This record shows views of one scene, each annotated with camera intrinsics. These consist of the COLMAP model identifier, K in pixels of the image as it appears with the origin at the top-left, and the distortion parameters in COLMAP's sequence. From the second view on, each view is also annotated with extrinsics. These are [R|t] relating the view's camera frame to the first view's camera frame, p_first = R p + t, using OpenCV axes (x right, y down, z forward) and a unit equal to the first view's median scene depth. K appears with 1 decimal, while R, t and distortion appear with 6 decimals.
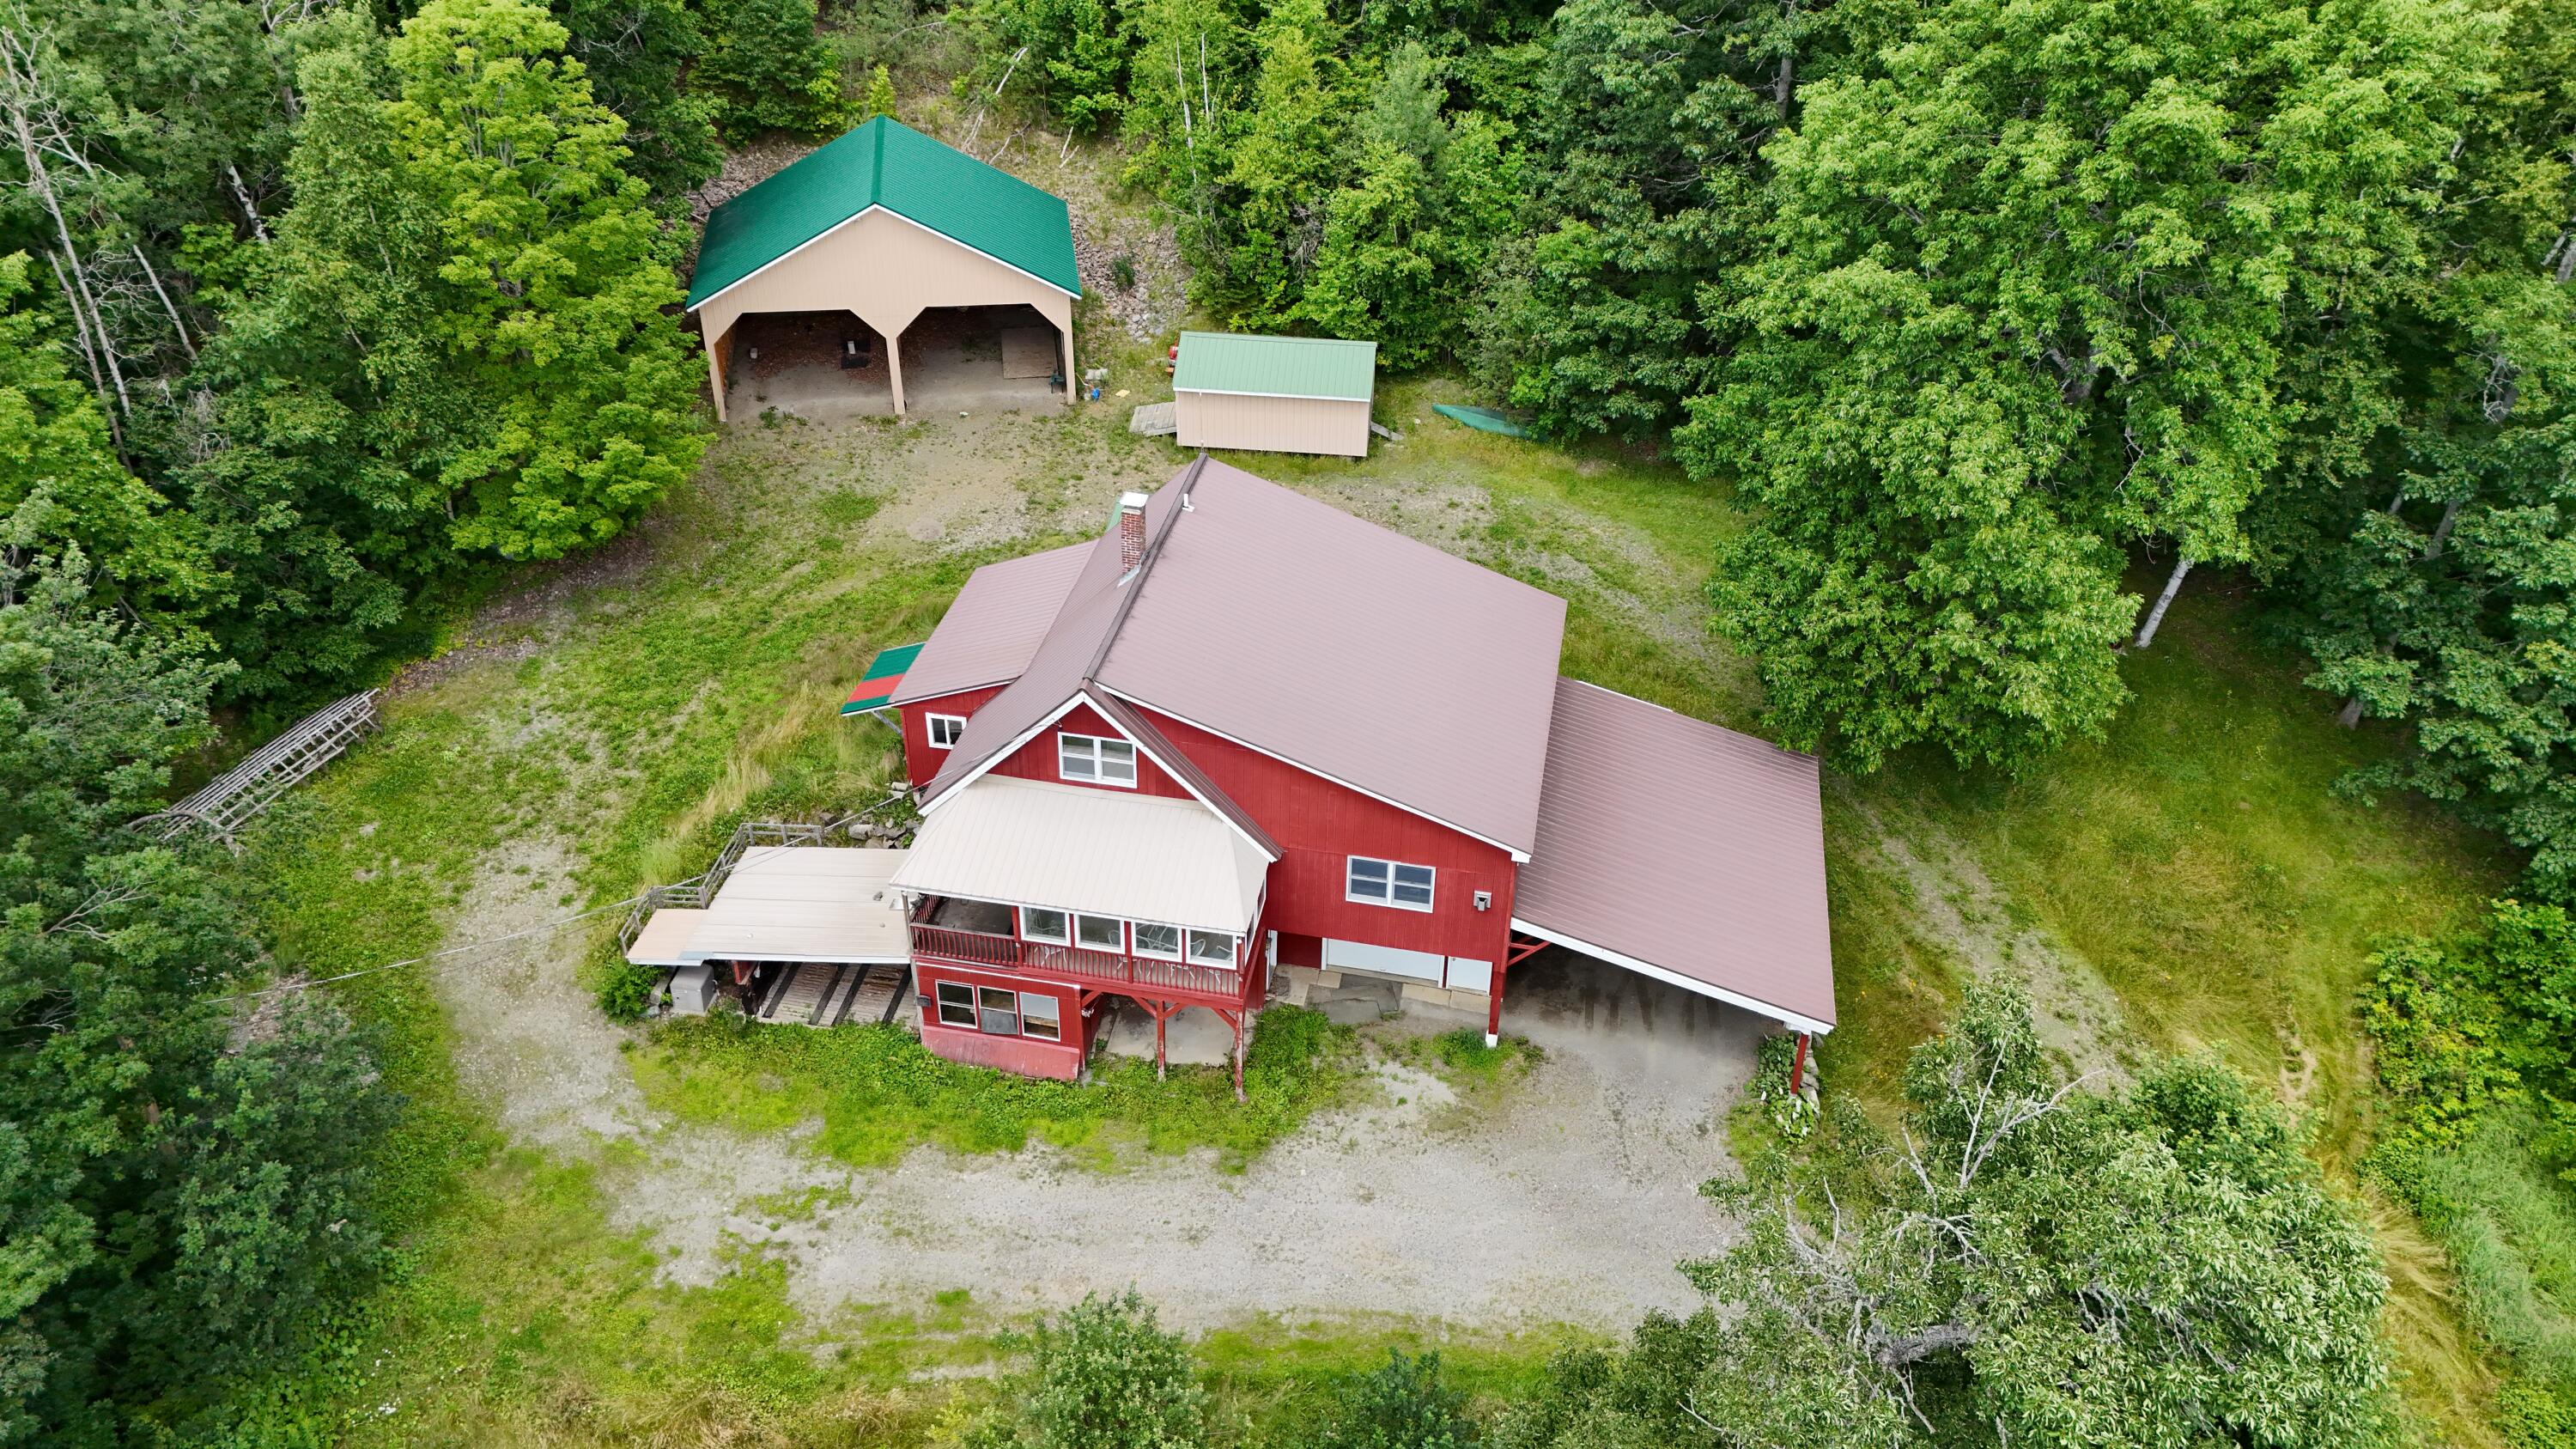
lens RADIAL K [[1877.7, 0, 1288.0], [0, 1877.7, 724.5], [0, 0, 1]] dist [0.109633, -0.154349]
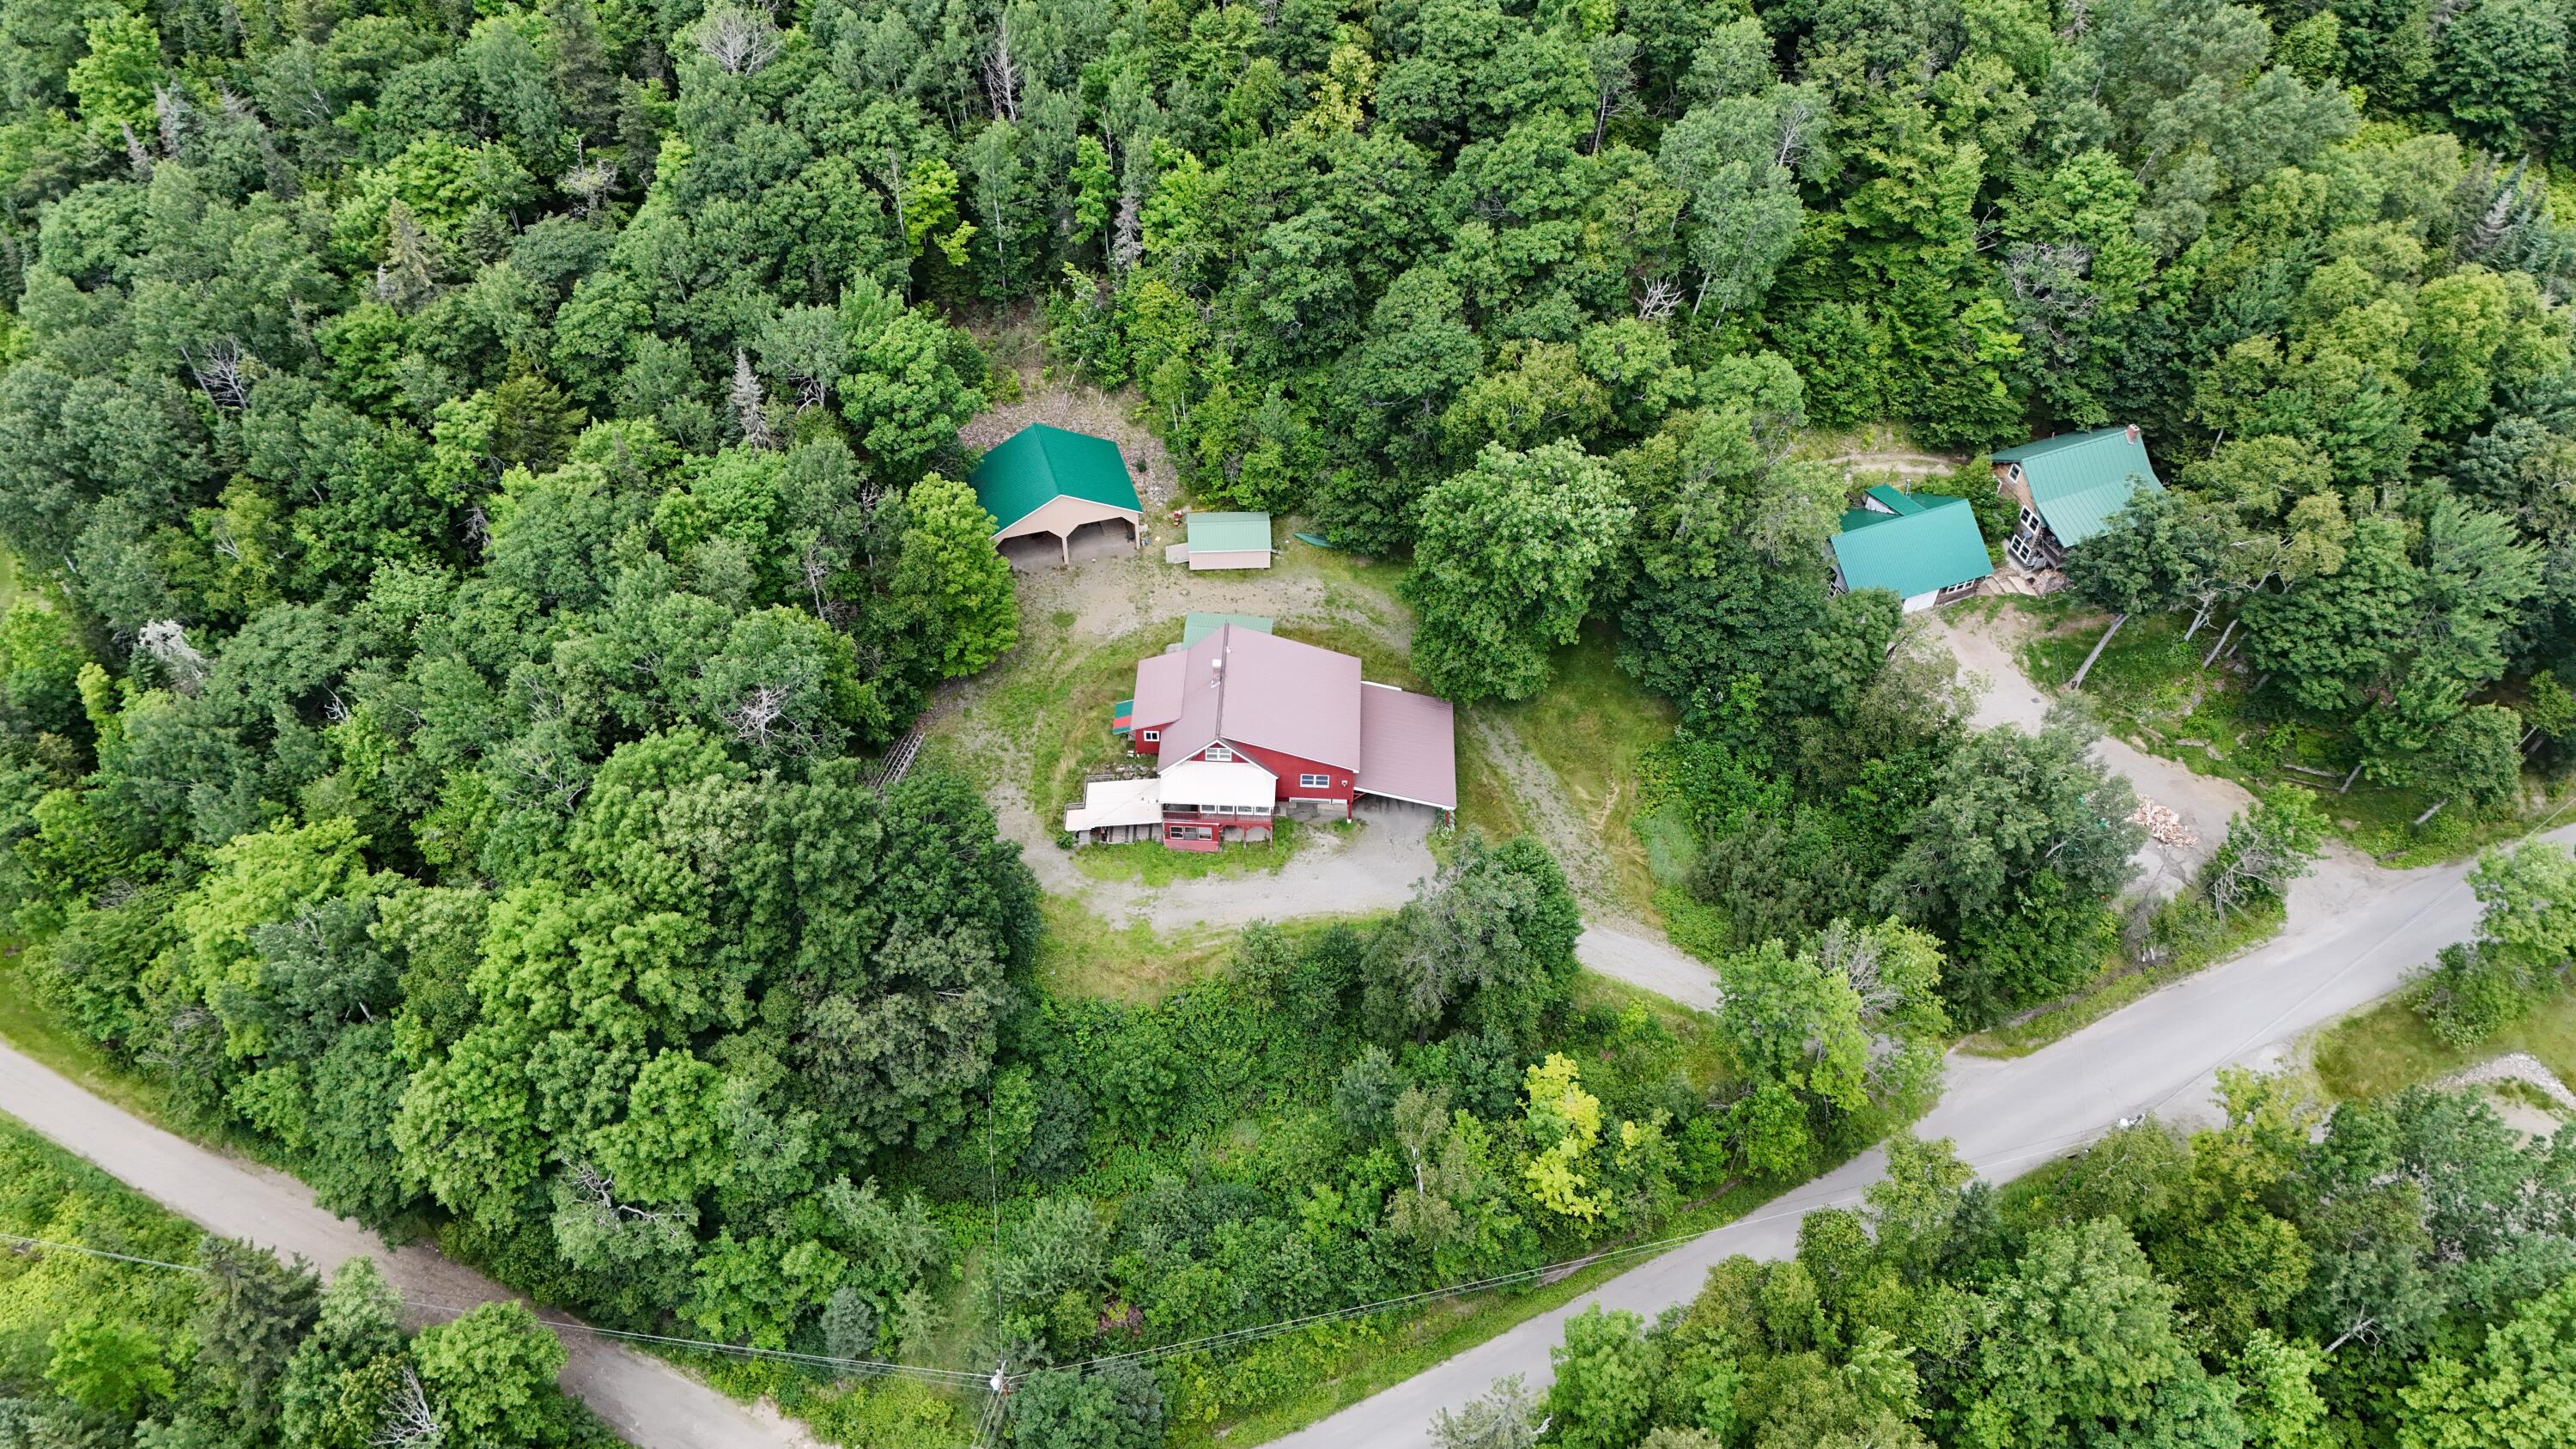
lens RADIAL K [[1877.7, 0, 1288.0], [0, 1877.7, 724.5], [0, 0, 1]] dist [0.109633, -0.154349]
pose [[0.988012, -0.114748, 0.103268, -0.259740], [0.088173, 0.968558, 0.232640, -0.635178], [-0.126716, -0.220746, 0.967065, -1.714612]]
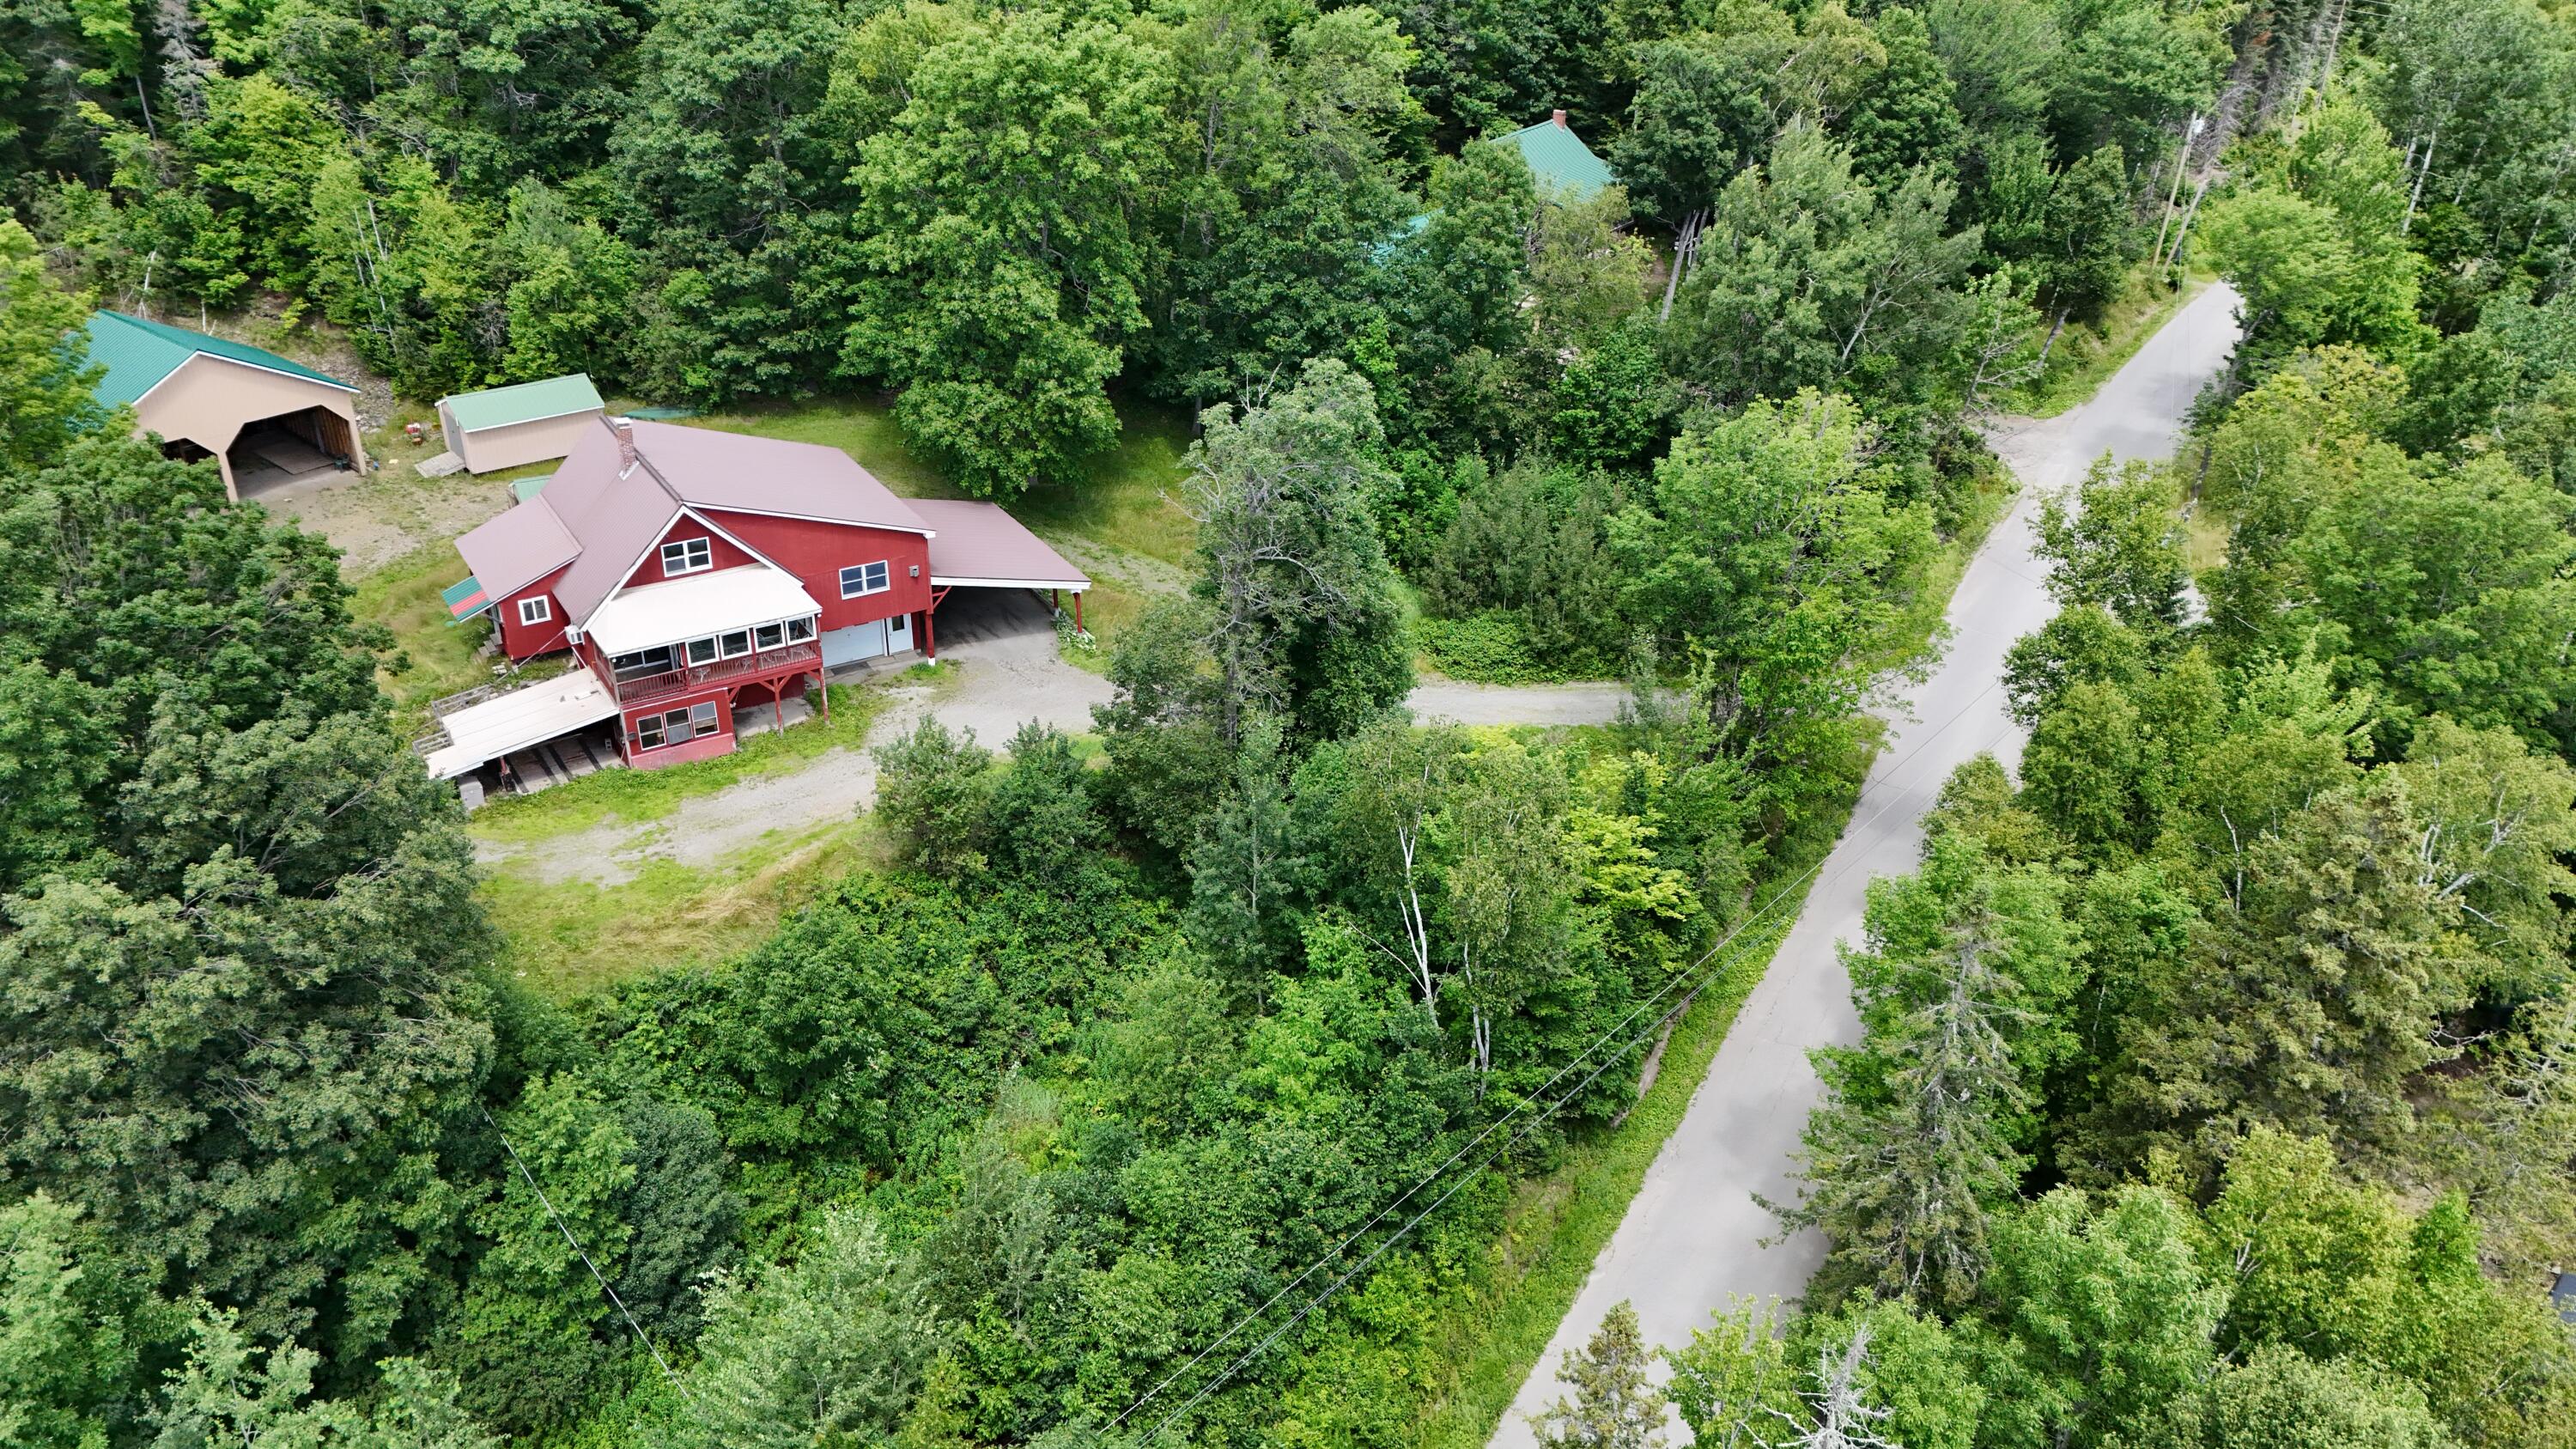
lens RADIAL K [[1877.7, 0, 1288.0], [0, 1877.7, 724.5], [0, 0, 1]] dist [0.109633, -0.154349]
pose [[0.728301, -0.327793, 0.601771, -0.677688], [0.387198, 0.921396, 0.033286, 0.268241], [-0.565380, 0.208762, 0.797975, -0.551143]]
